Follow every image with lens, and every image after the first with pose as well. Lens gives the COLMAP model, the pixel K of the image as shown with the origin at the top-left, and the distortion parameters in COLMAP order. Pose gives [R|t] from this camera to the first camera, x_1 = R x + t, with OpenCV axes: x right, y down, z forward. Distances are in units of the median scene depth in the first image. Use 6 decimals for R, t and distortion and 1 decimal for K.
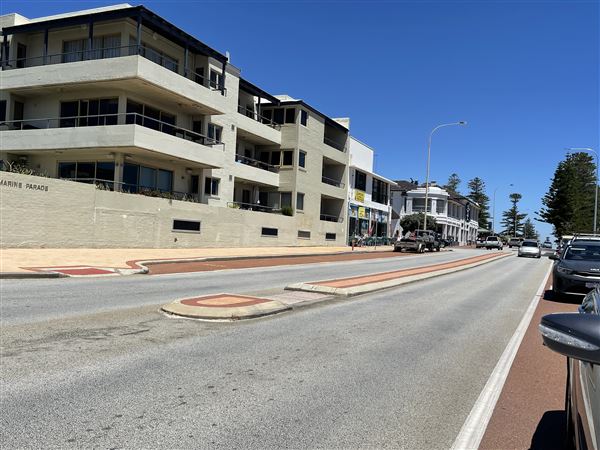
lens RADIAL K [[583.3, 0, 300.2], [0, 583.3, 224.4], [0, 0, 1]] dist [-0.009702, 0.000000]
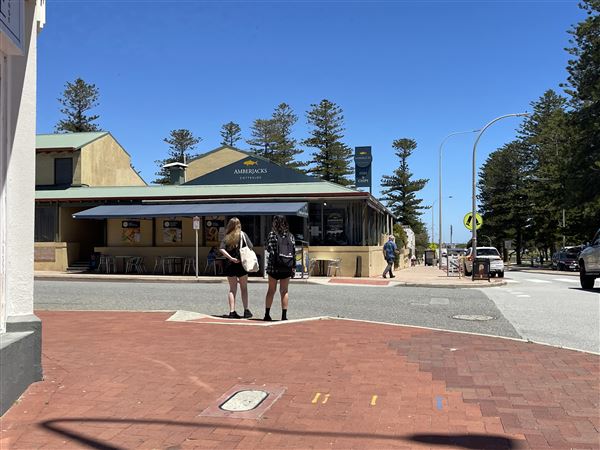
lens RADIAL K [[583.3, 0, 300.1], [0, 583.3, 226.4], [0, 0, 1]] dist [-0.009702, 0.000000]
pose [[0.975162, -0.037497, 0.218296, 0.174162], [0.034894, 0.999267, 0.015766, 0.009913], [-0.218727, -0.007757, 0.975755, 0.539993]]
